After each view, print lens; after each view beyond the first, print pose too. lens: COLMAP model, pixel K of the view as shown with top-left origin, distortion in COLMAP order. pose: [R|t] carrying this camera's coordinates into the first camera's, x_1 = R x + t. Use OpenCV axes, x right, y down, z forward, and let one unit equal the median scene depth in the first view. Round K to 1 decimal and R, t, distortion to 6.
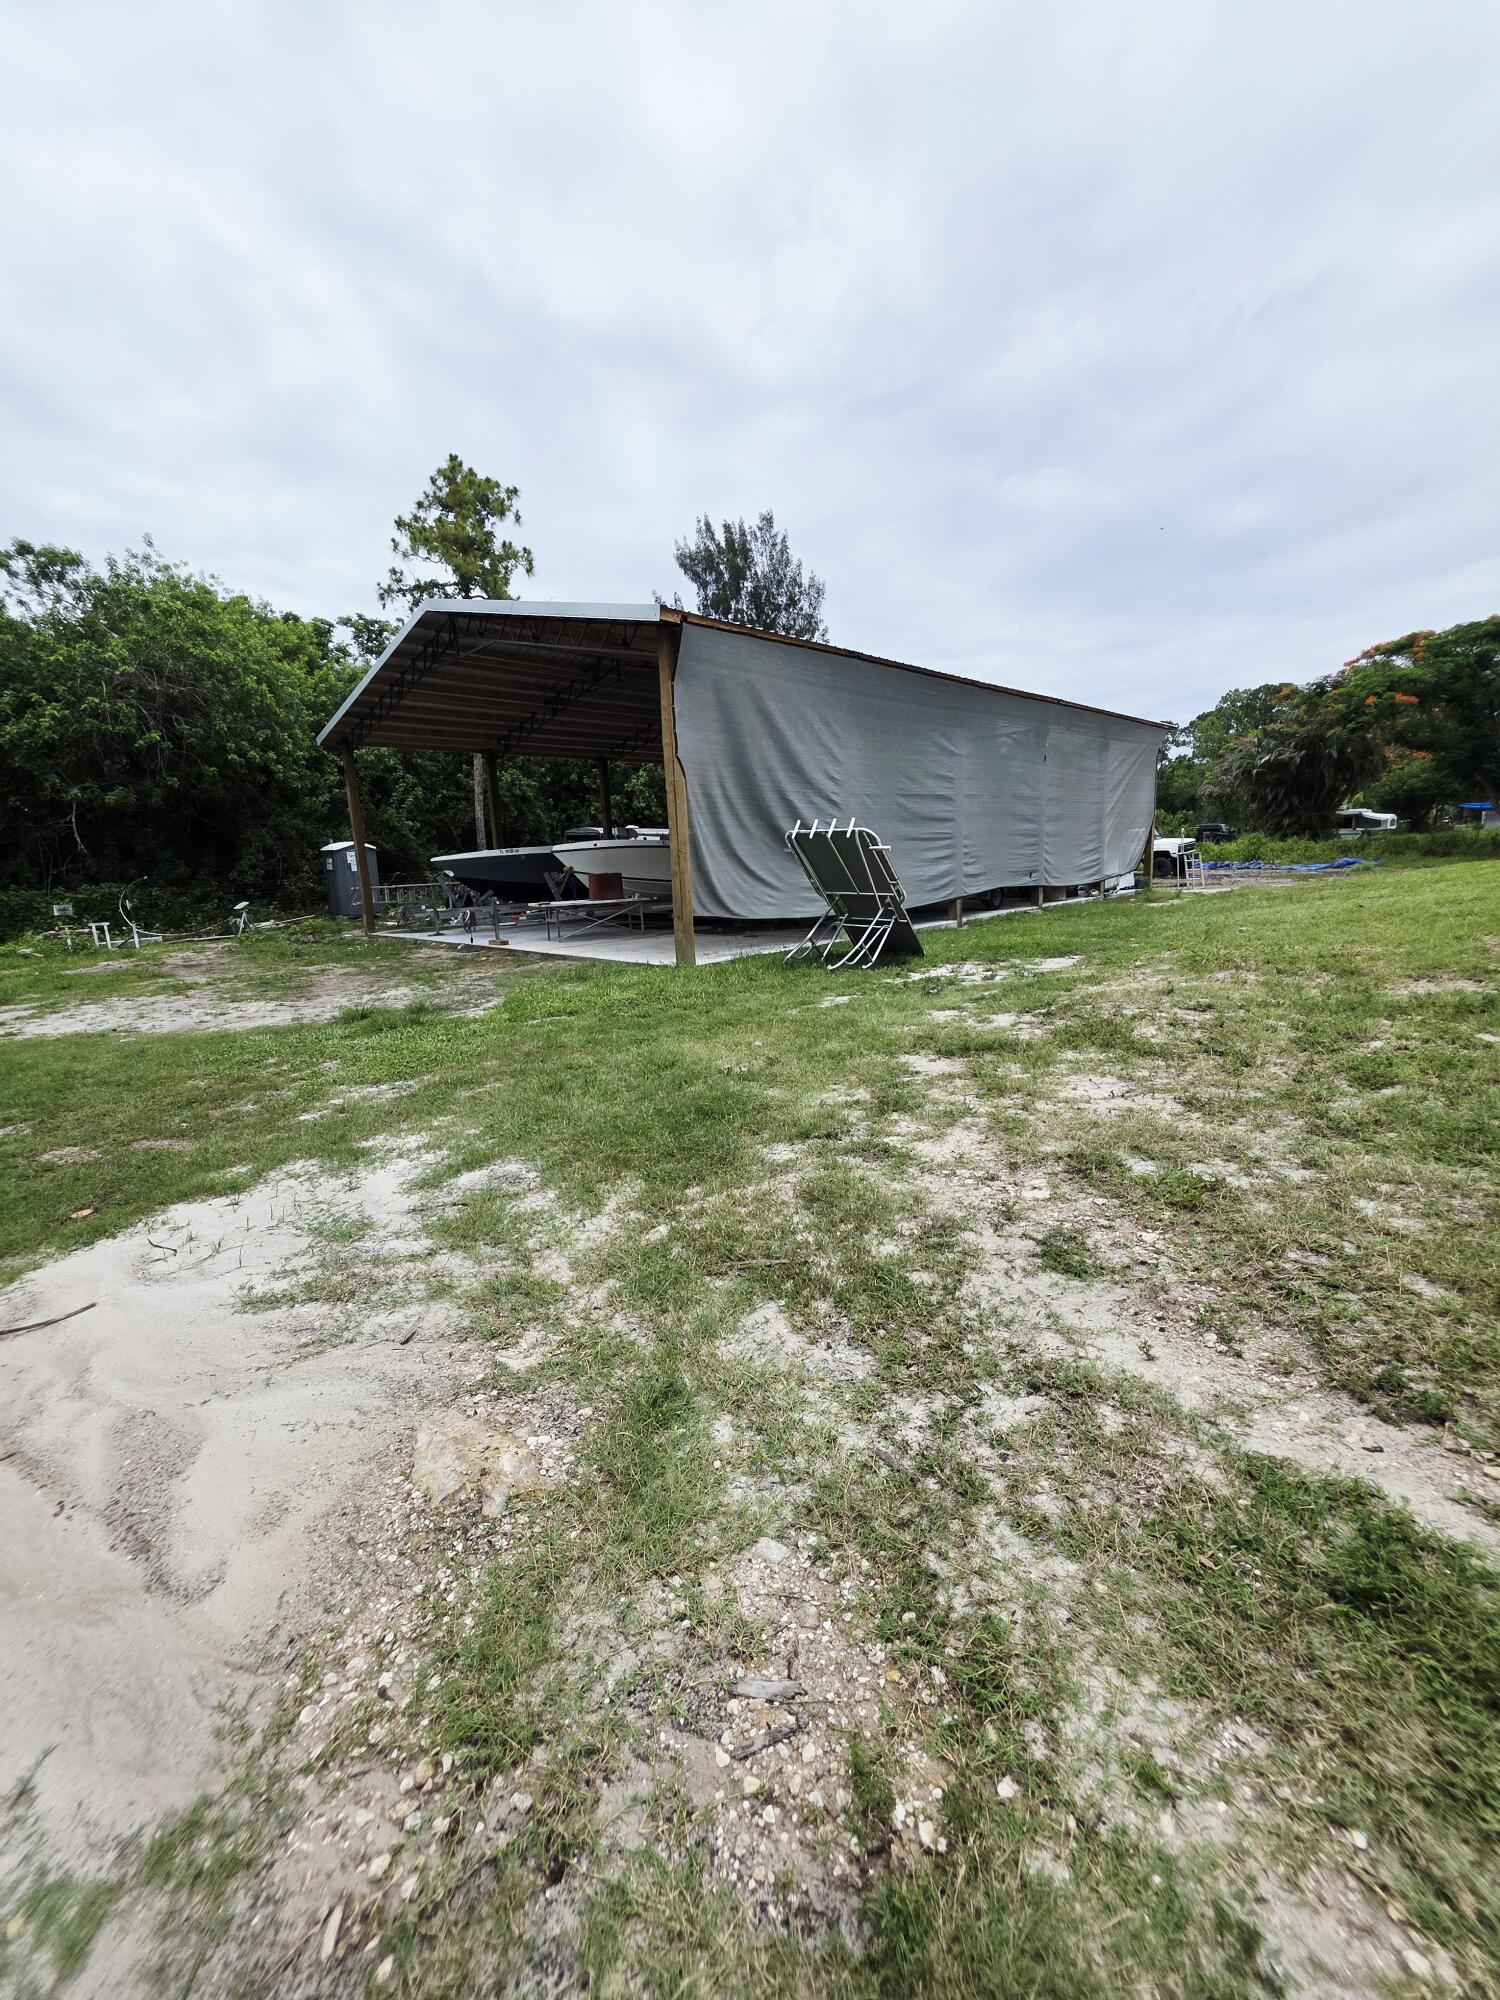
lens RADIAL K [[797.7, 0, 754.1], [0, 797.7, 1000.9], [0, 0, 1]] dist [0.000040, -0.000539]
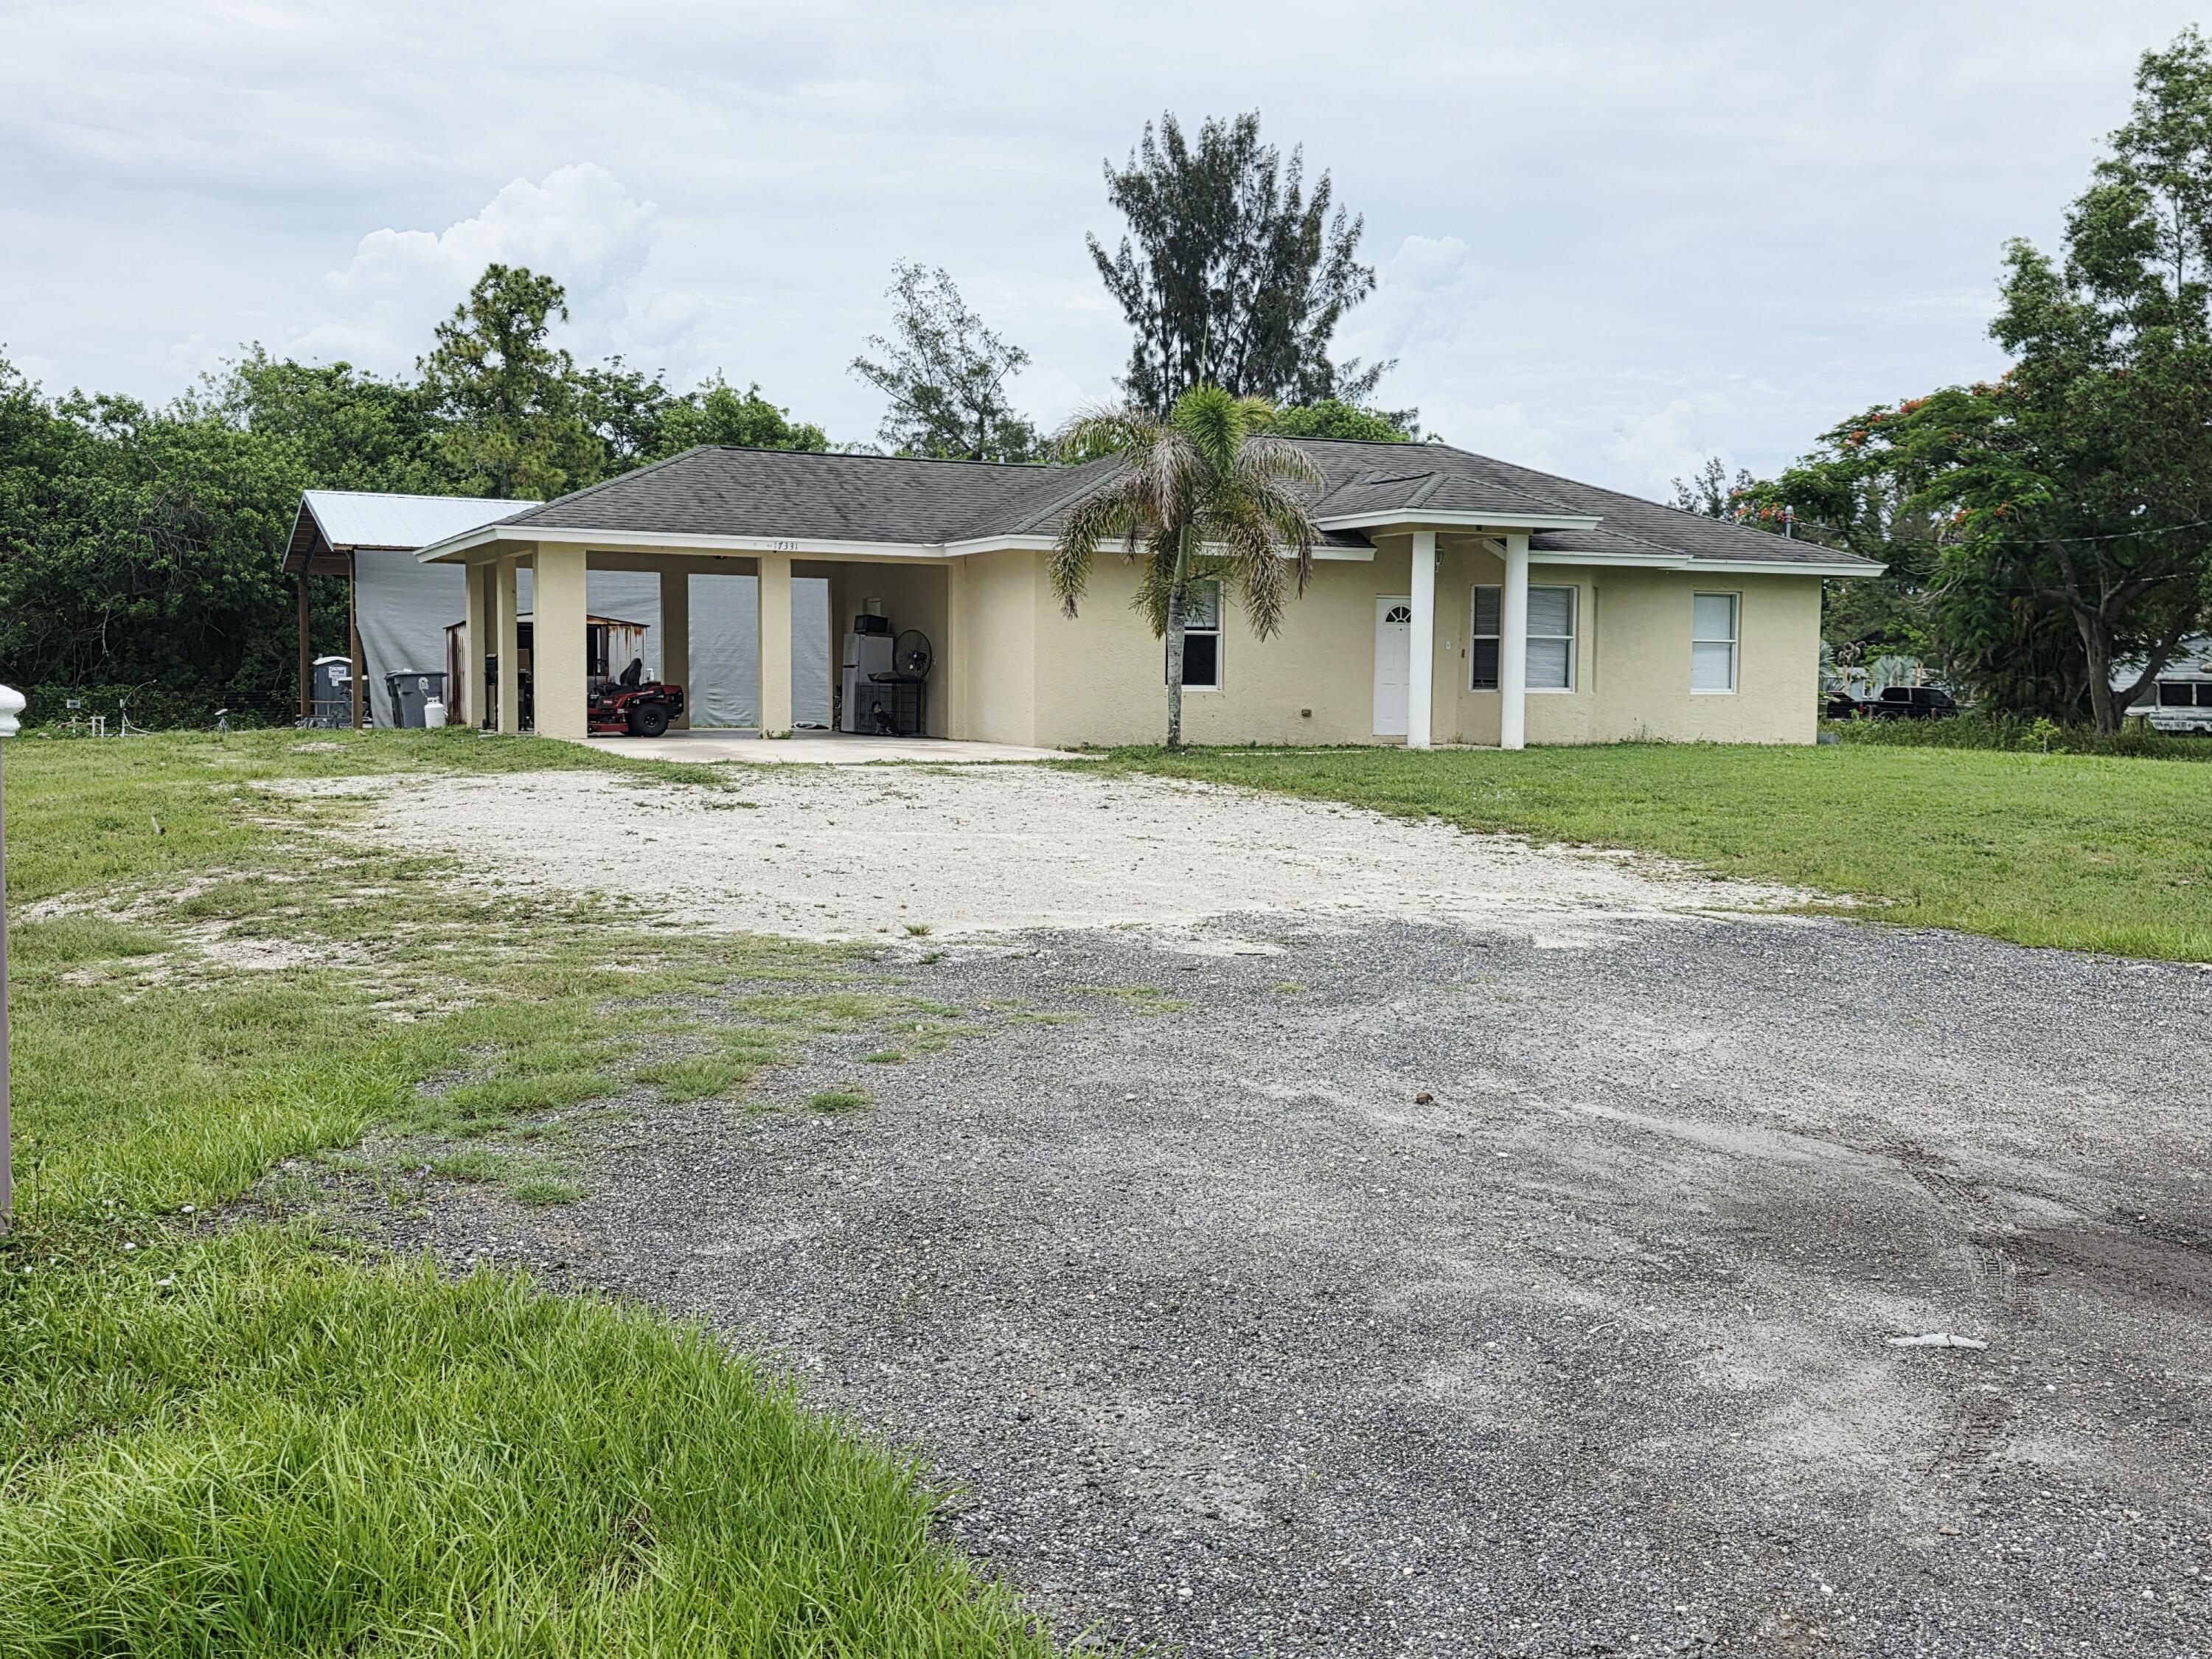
lens RADIAL K [[2272.4, 0, 1153.1], [0, 2272.4, 849.6], [0, 0, 1]] dist [0.091659, -0.130115]
pose [[0.934832, 0.076672, -0.346713, 1.639801], [-0.114205, 0.989452, -0.089120, 0.199468], [0.336223, 0.122909, 0.933728, -1.461393]]
